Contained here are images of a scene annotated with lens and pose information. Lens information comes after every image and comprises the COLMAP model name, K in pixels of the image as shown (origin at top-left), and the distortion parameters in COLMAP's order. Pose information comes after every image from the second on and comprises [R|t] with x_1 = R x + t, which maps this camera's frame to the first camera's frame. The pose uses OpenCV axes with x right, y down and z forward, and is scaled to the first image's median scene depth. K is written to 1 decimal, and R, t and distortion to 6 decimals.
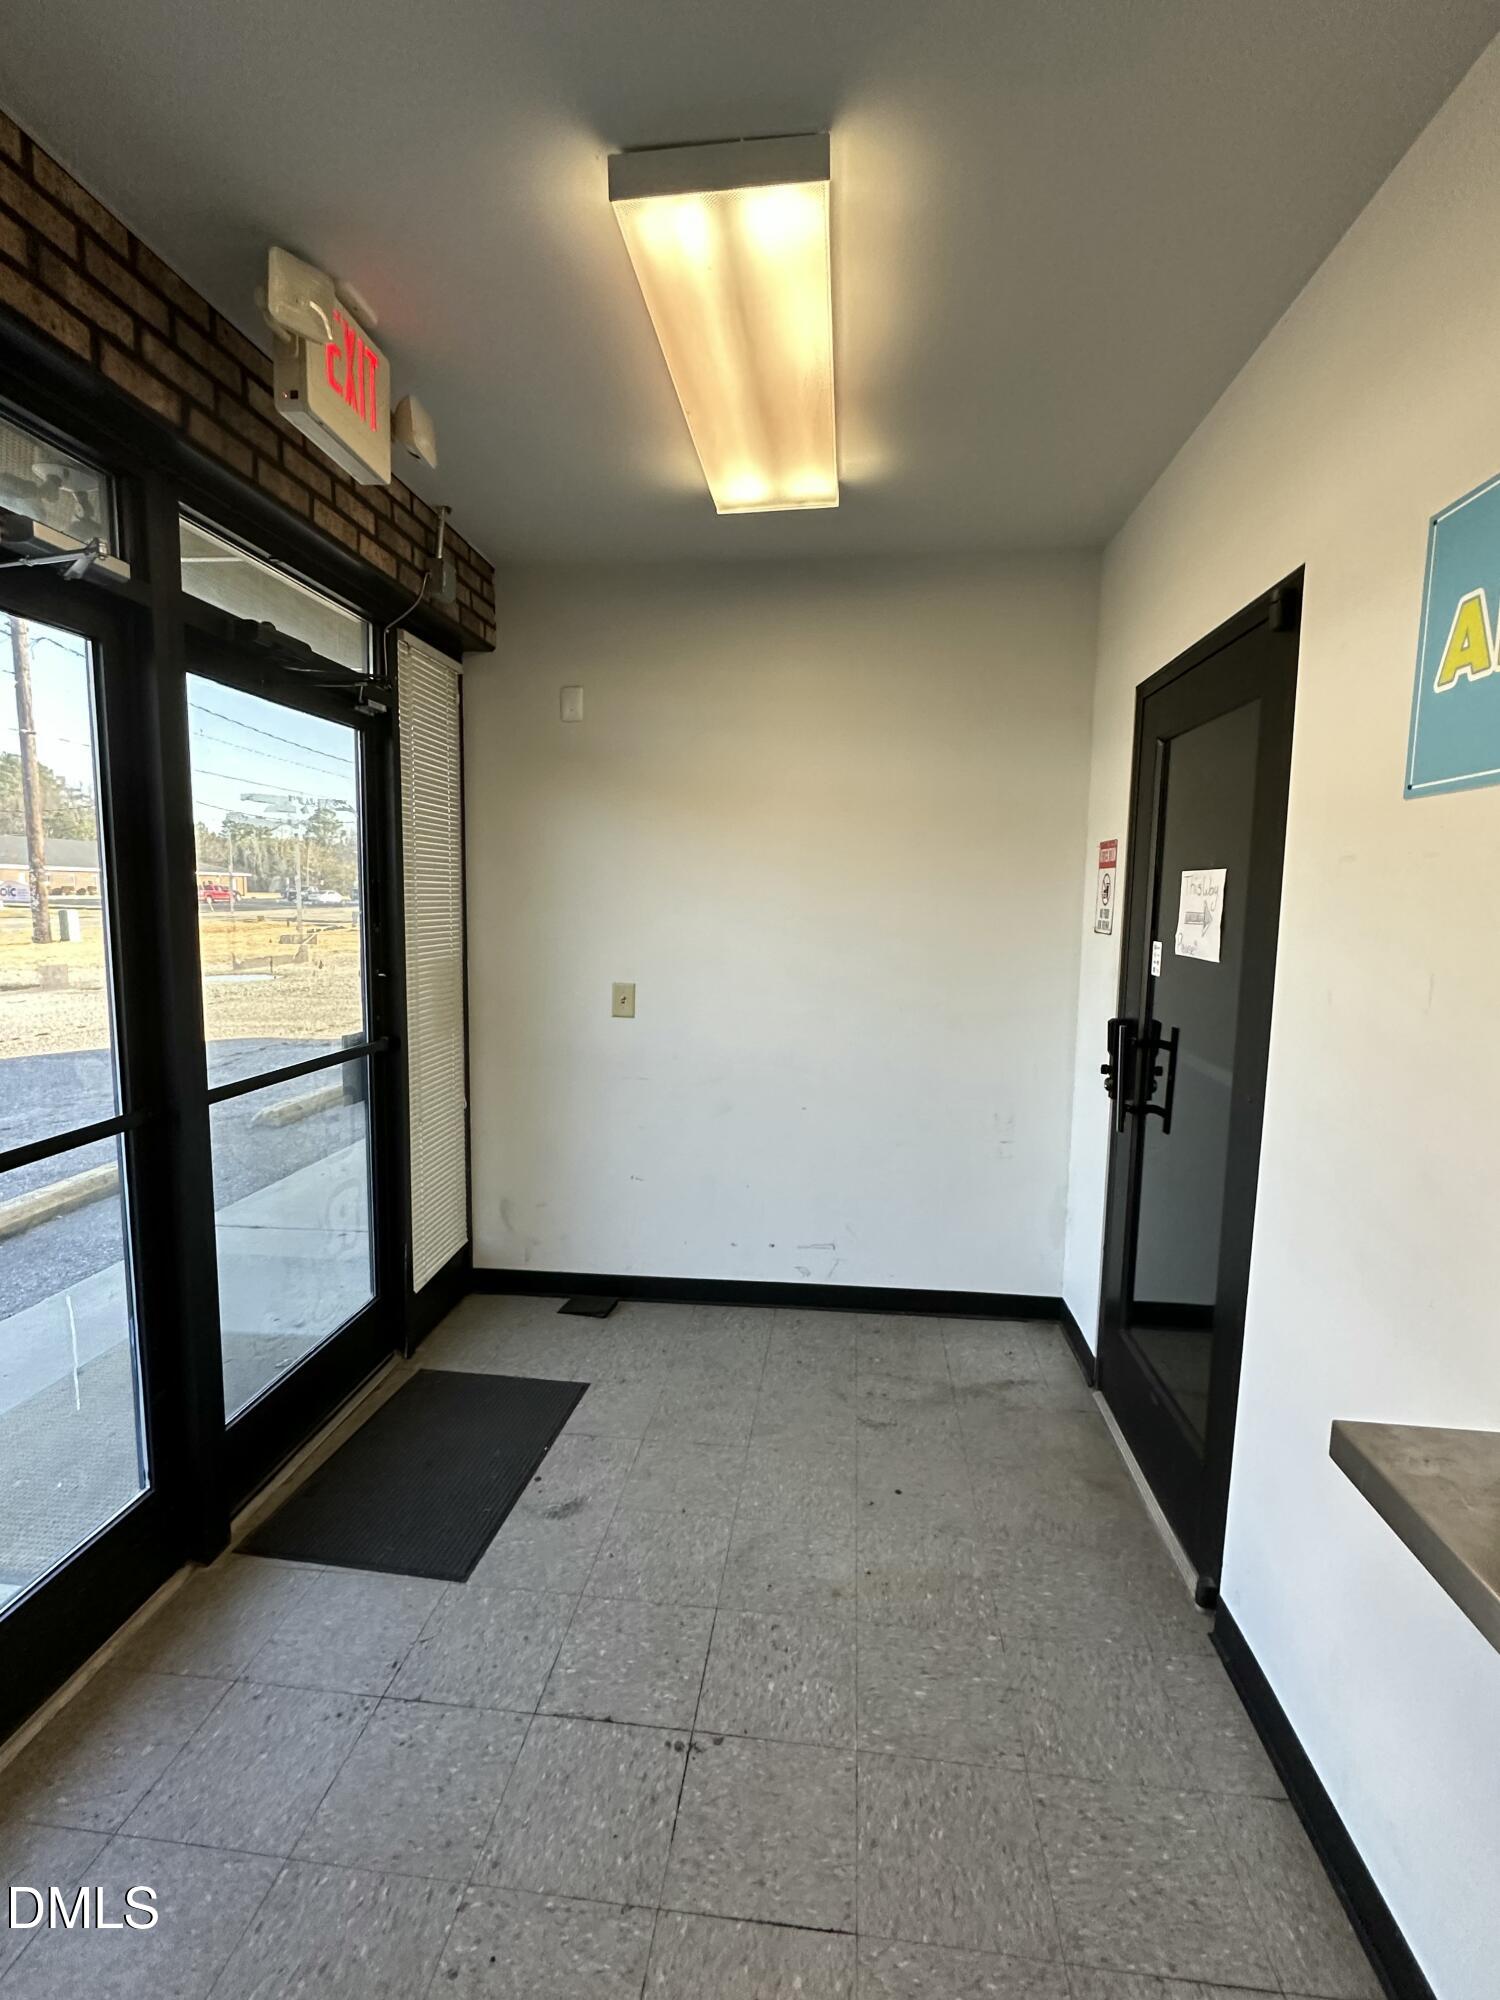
lens RADIAL K [[935.2, 0, 750.0], [0, 935.2, 1000.0], [0, 0, 1]] dist [-0.001011, -0.000145]
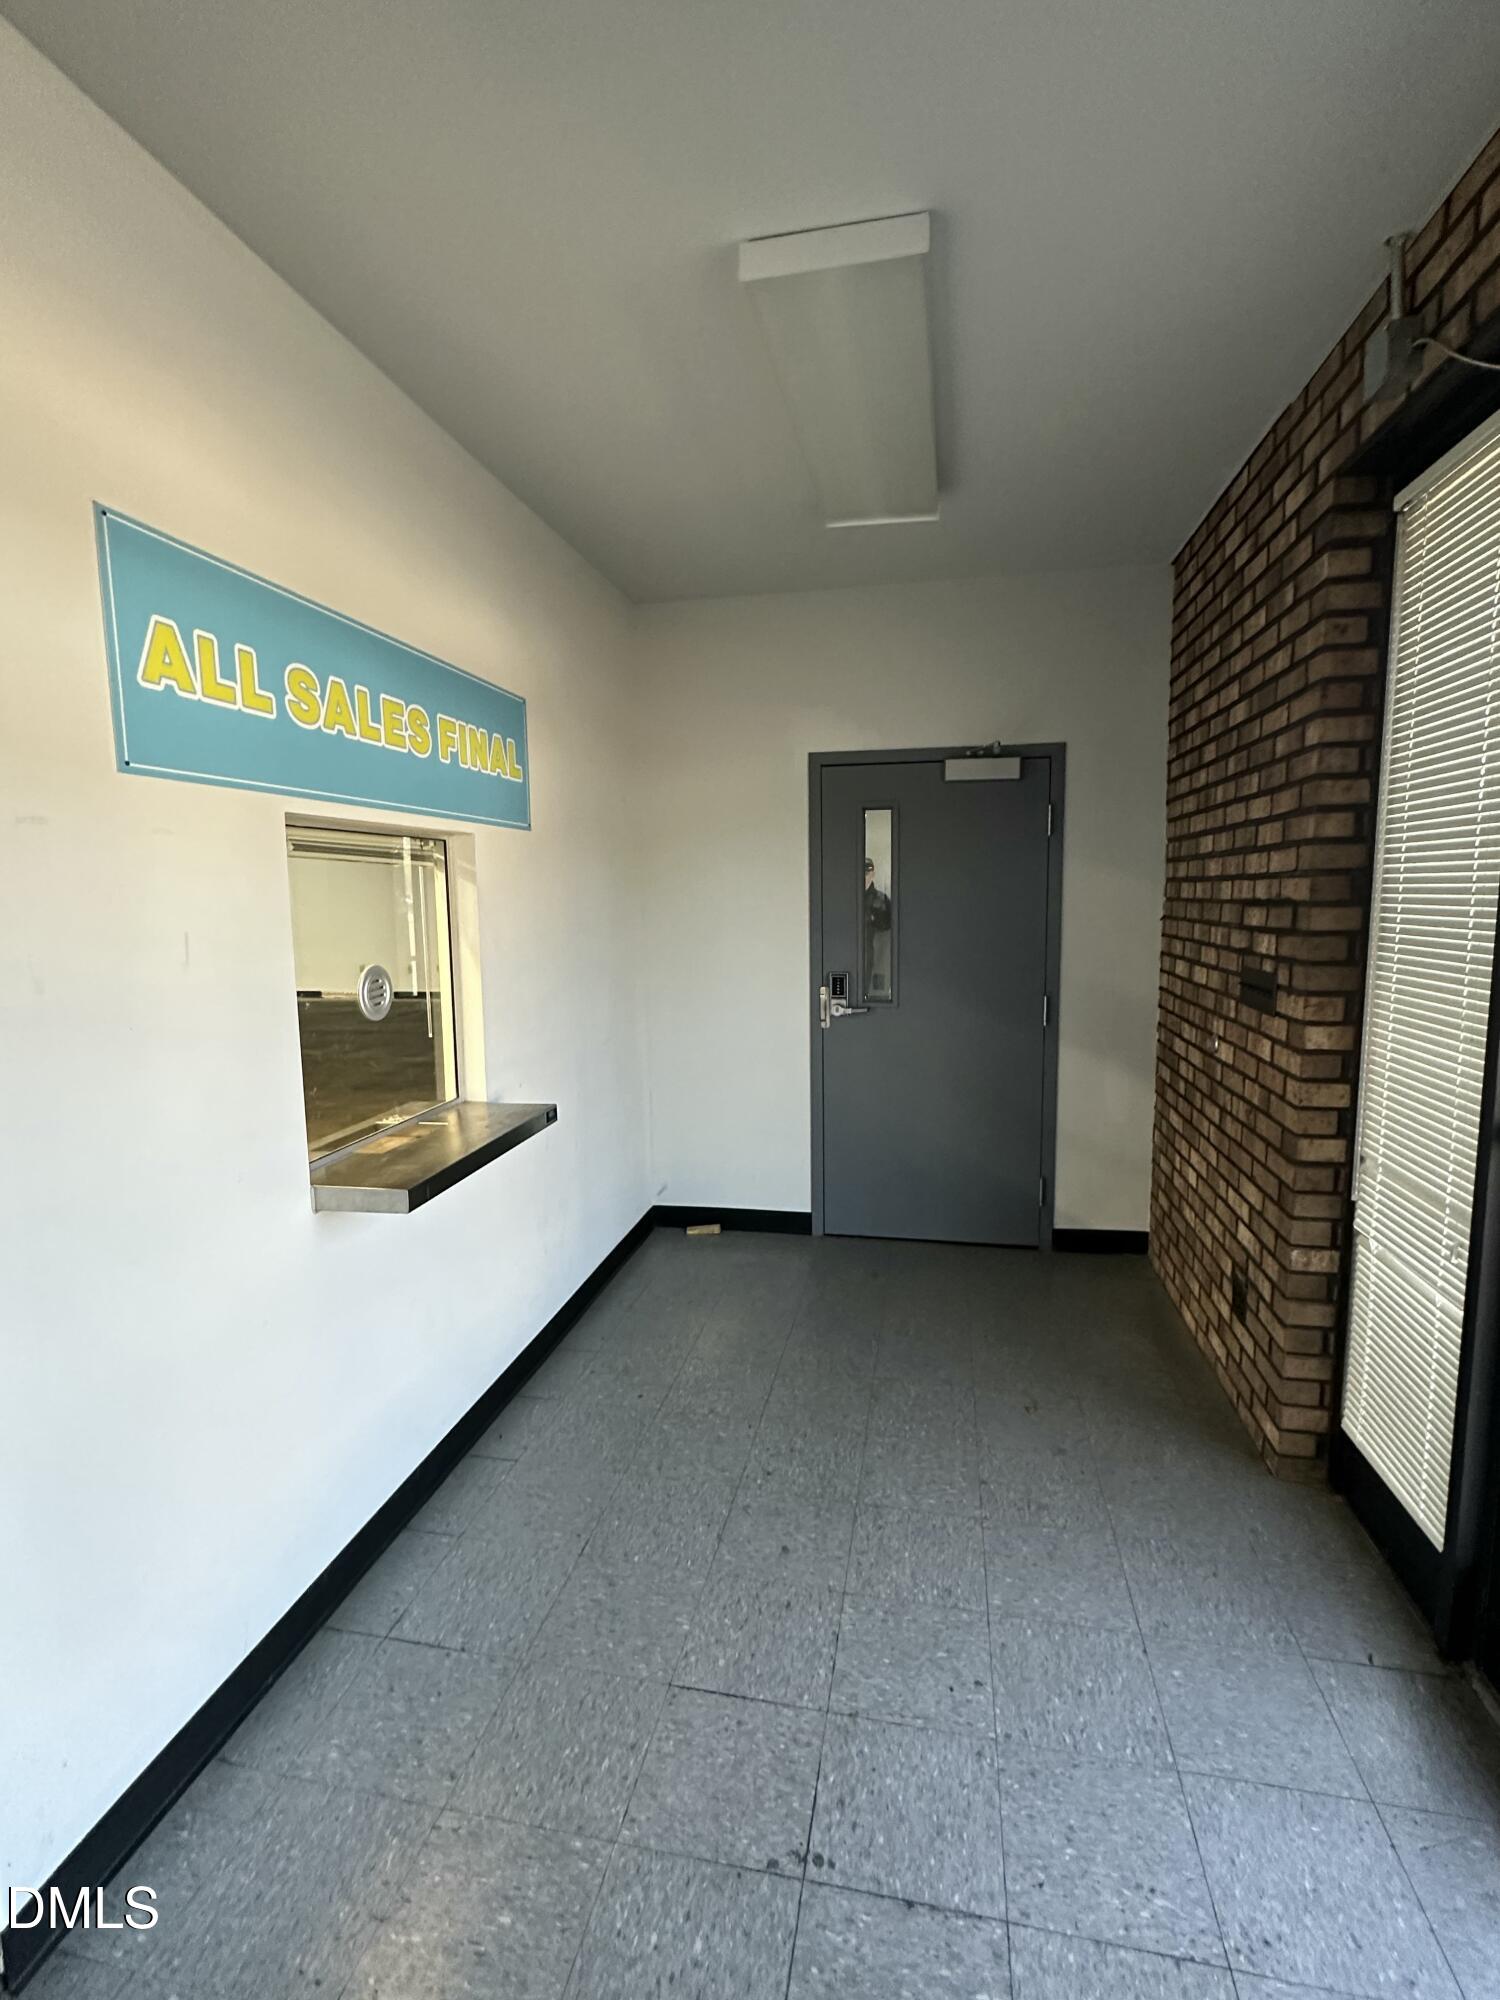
lens RADIAL K [[935.2, 0, 750.0], [0, 935.2, 1000.0], [0, 0, 1]] dist [-0.001011, -0.000145]
pose [[-0.995795, -0.015025, 0.090368, -0.080316], [0.007050, 0.970964, 0.239120, -0.177942], [-0.091337, 0.238752, -0.966776, 1.675681]]
